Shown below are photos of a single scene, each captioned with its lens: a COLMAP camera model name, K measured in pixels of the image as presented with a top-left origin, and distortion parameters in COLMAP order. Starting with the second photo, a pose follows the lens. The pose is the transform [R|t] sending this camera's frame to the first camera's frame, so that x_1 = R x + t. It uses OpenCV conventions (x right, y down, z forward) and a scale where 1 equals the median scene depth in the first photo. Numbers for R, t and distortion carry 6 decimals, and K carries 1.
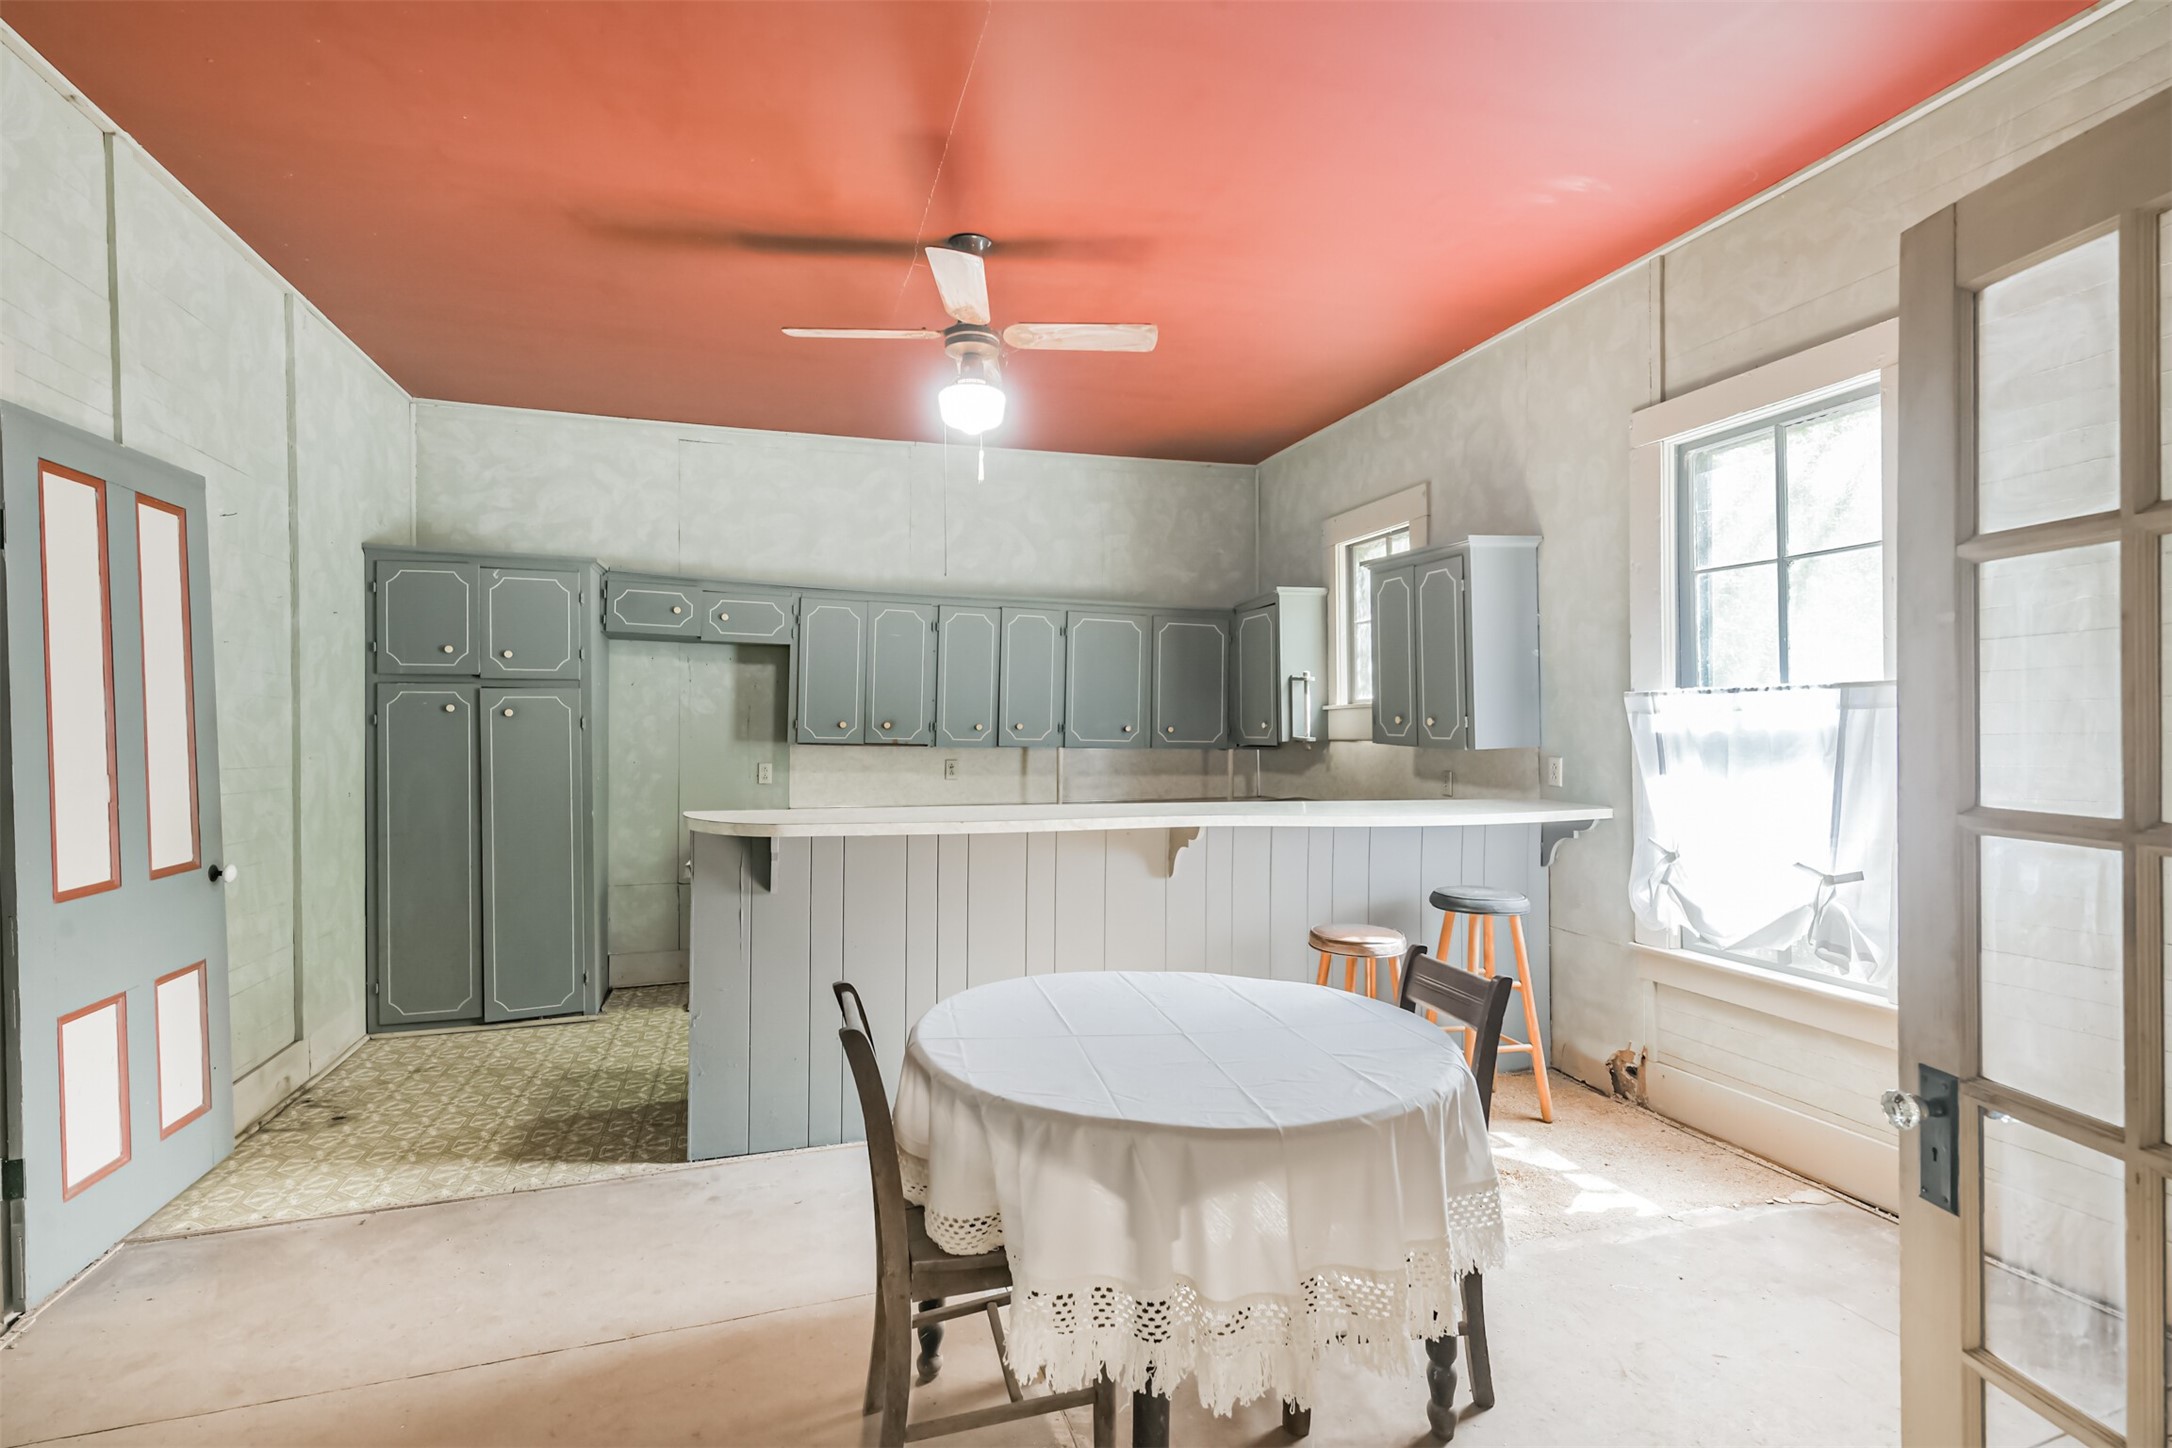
lens RADIAL K [[1041.9, 0, 1115.8], [0, 1041.9, 720.9], [0, 0, 1]] dist [0.024228, -0.006883]
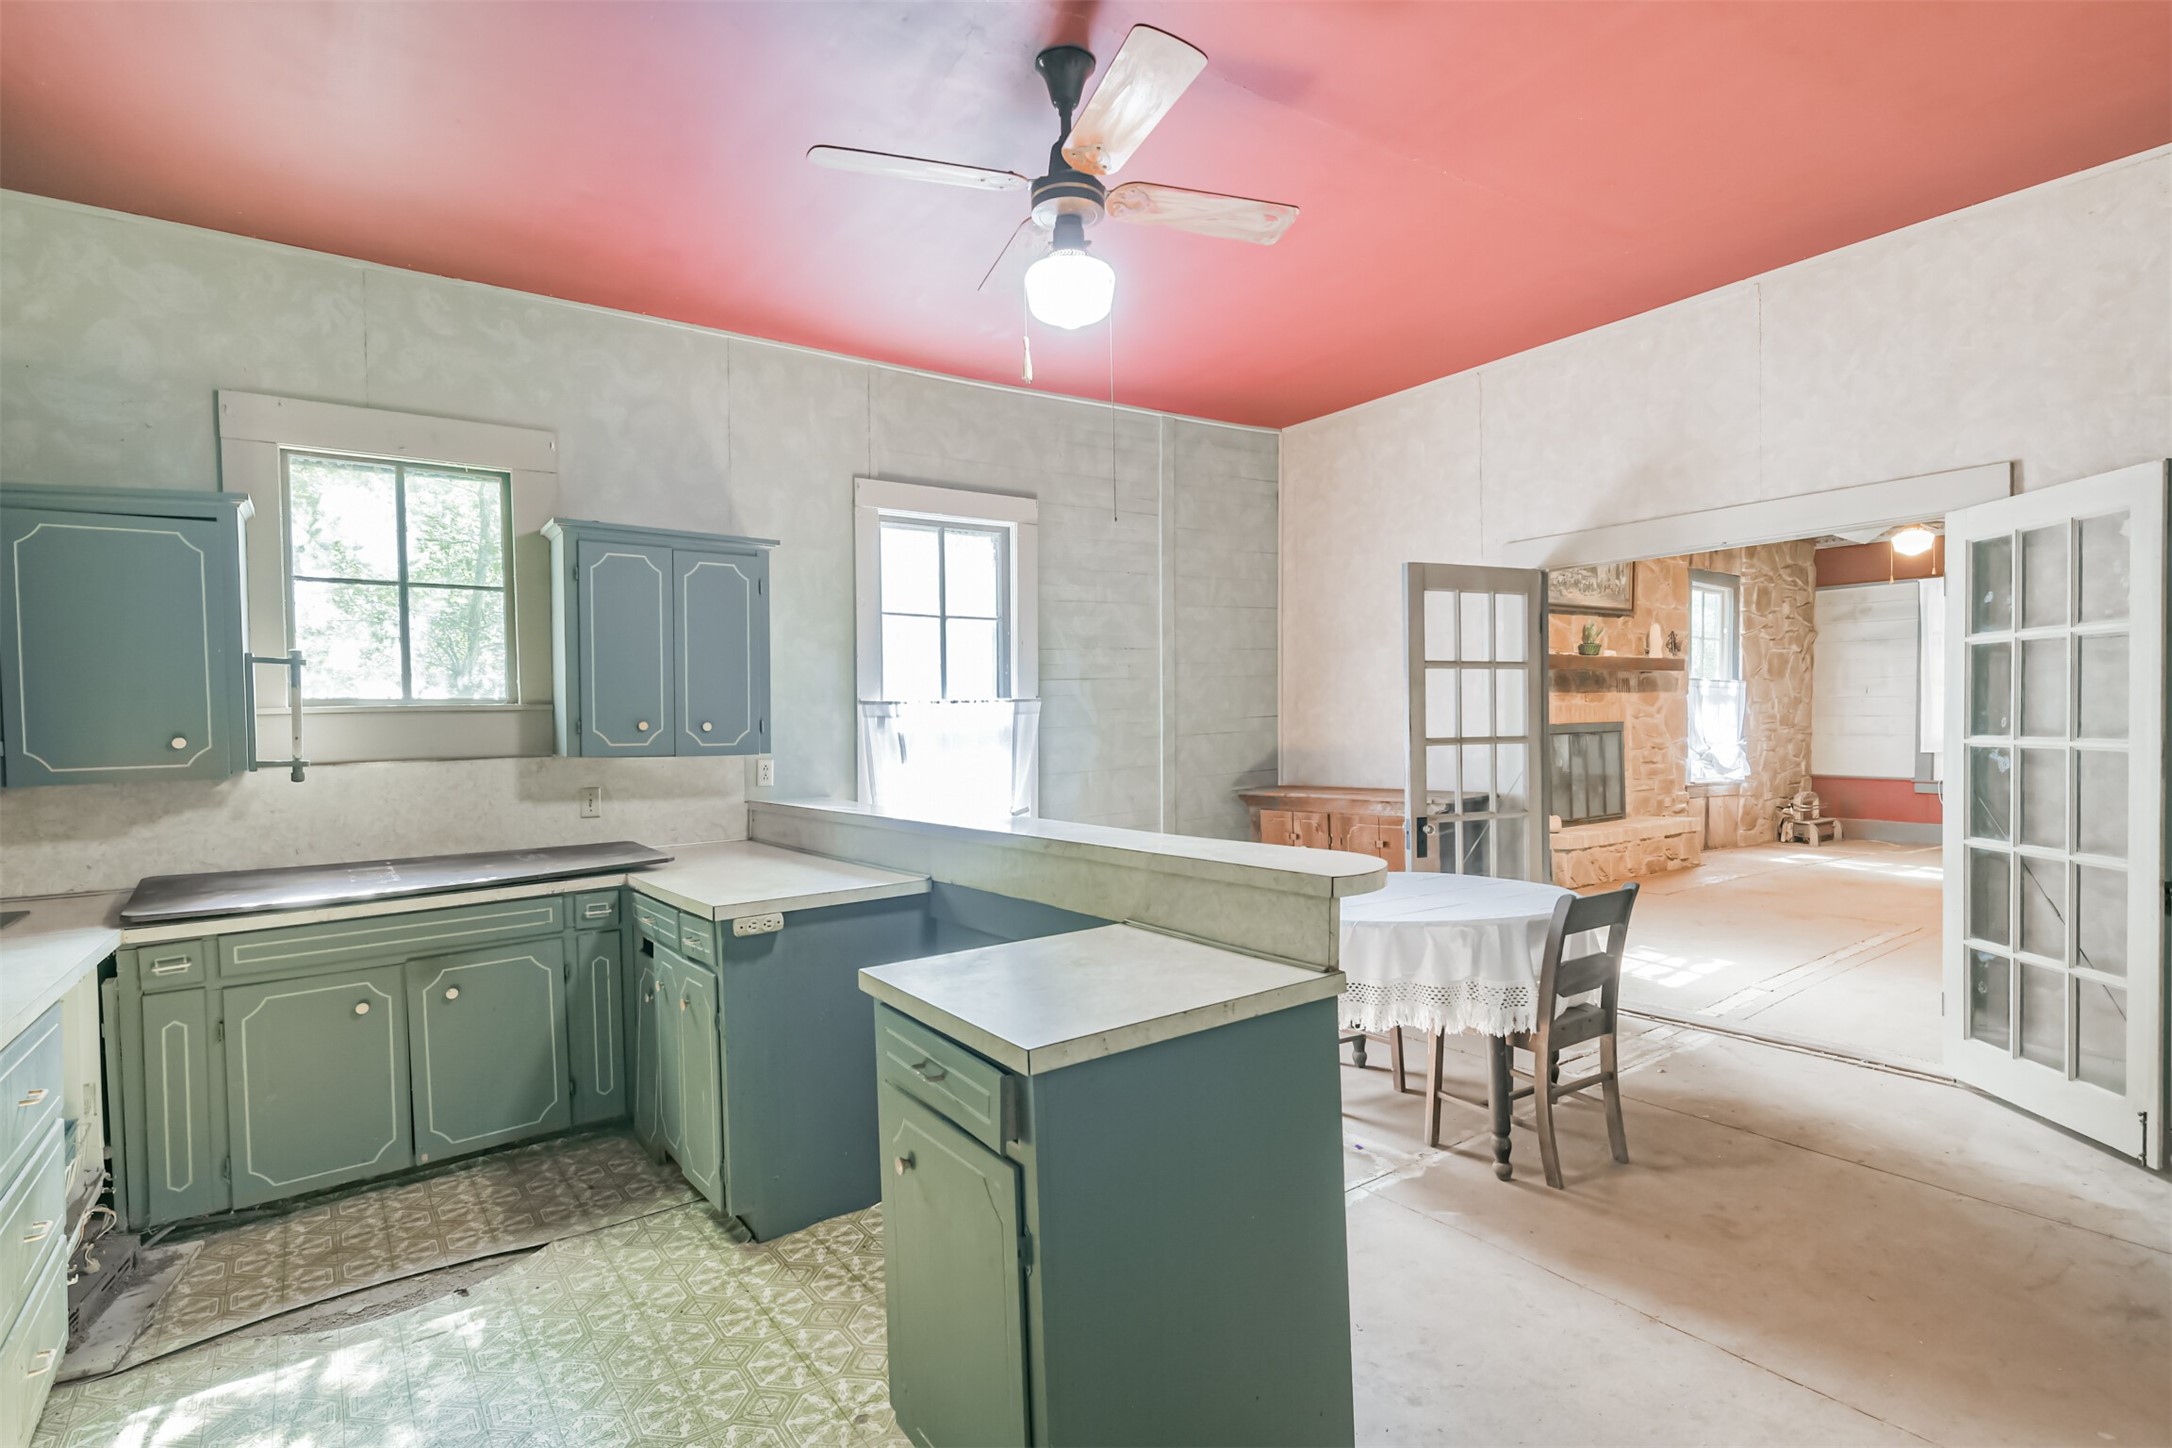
lens RADIAL K [[1041.9, 0, 1076.5], [0, 1041.9, 739.4], [0, 0, 1]] dist [0.024228, -0.006883]
pose [[-0.290444, -0.009063, 0.956849, -0.591141], [0.018580, 0.999713, 0.015109, 0.003548], [-0.956712, 0.022166, -0.290192, 0.849490]]
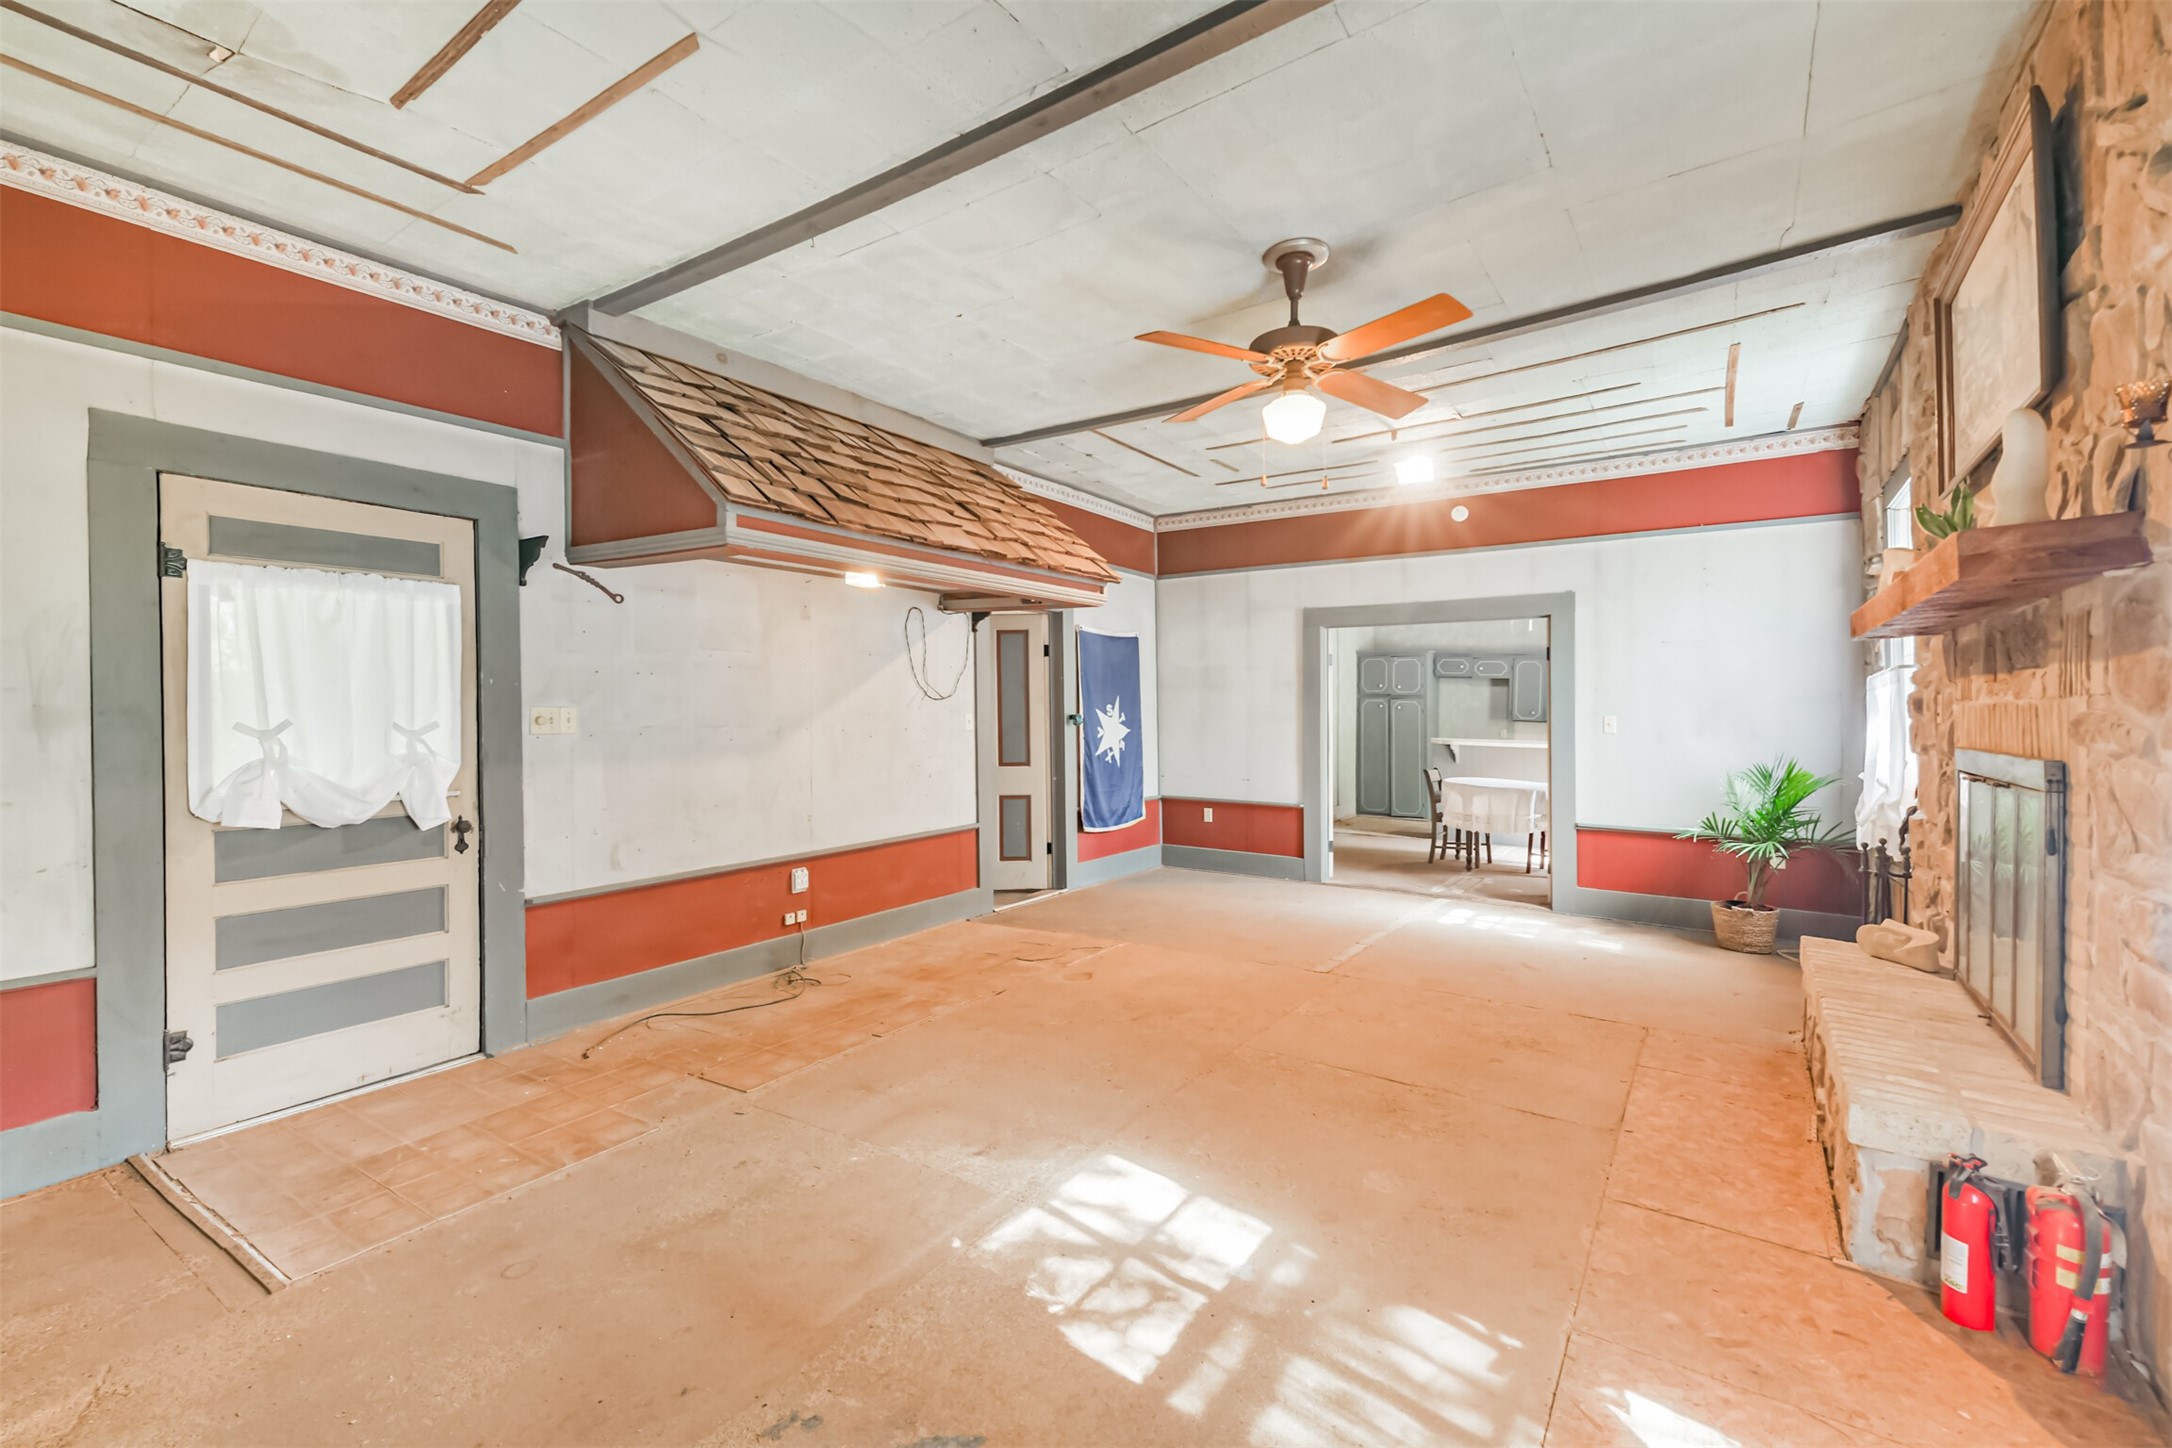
lens RADIAL K [[928.5, 0, 1077.0], [0, 928.5, 711.5], [0, 0, 1]] dist [0.023667, -0.007199]
pose [[0.602483, 0.009219, -0.798079, 0.875959], [-0.006566, 0.999957, 0.006594, -0.007972], [0.798105, 0.001268, 0.602517, -1.171008]]
